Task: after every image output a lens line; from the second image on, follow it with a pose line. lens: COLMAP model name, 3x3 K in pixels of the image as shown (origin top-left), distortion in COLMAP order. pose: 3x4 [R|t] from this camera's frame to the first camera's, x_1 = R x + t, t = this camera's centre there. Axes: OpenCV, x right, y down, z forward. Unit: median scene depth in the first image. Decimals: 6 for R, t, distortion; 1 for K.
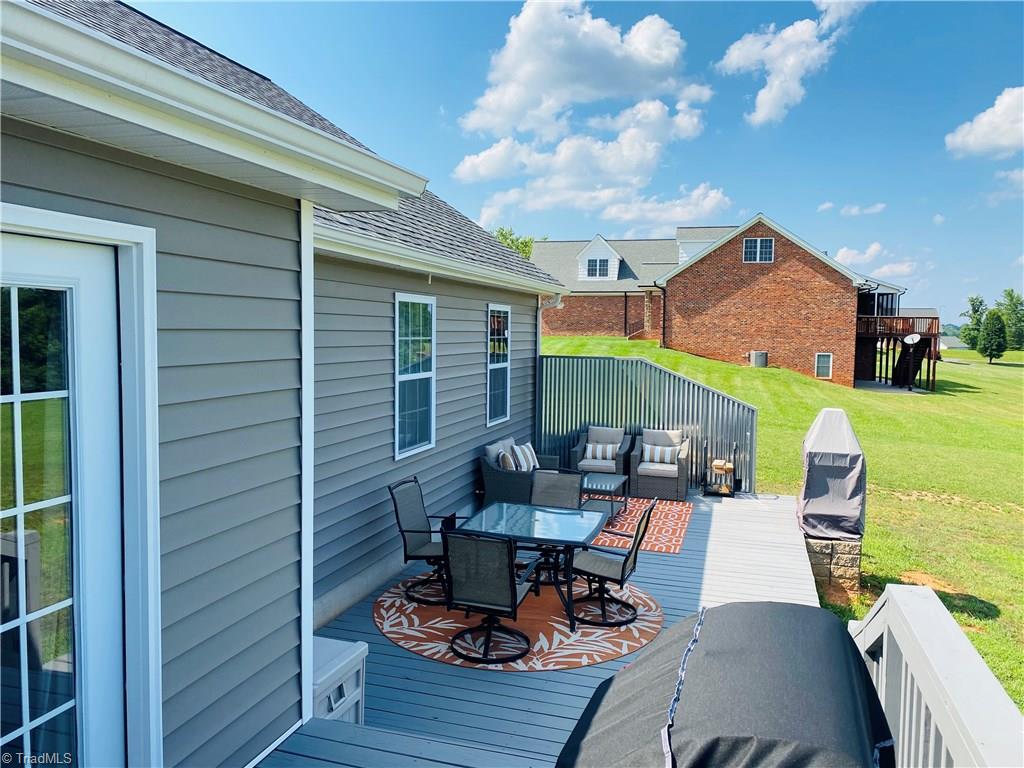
lens RADIAL K [[775.6, 0, 512.0], [0, 775.6, 384.0], [0, 0, 1]] dist [0.121864, -0.268639]
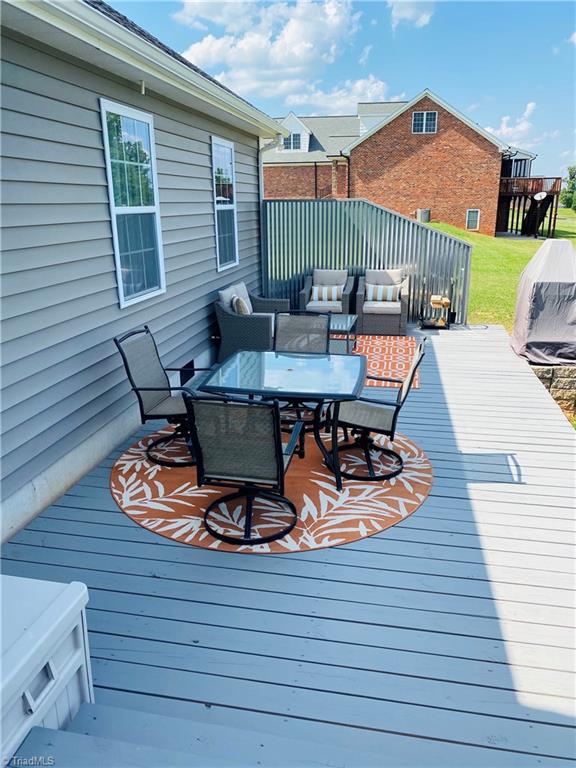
lens RADIAL K [[581.7, 0, 288.0], [0, 581.7, 384.0], [0, 0, 1]] dist [0.121864, -0.268639]
pose [[0.993669, -0.055517, 0.097670, -0.029156], [0.031748, 0.972698, 0.229892, 0.031383], [-0.107767, -0.225336, 0.968303, 0.285495]]
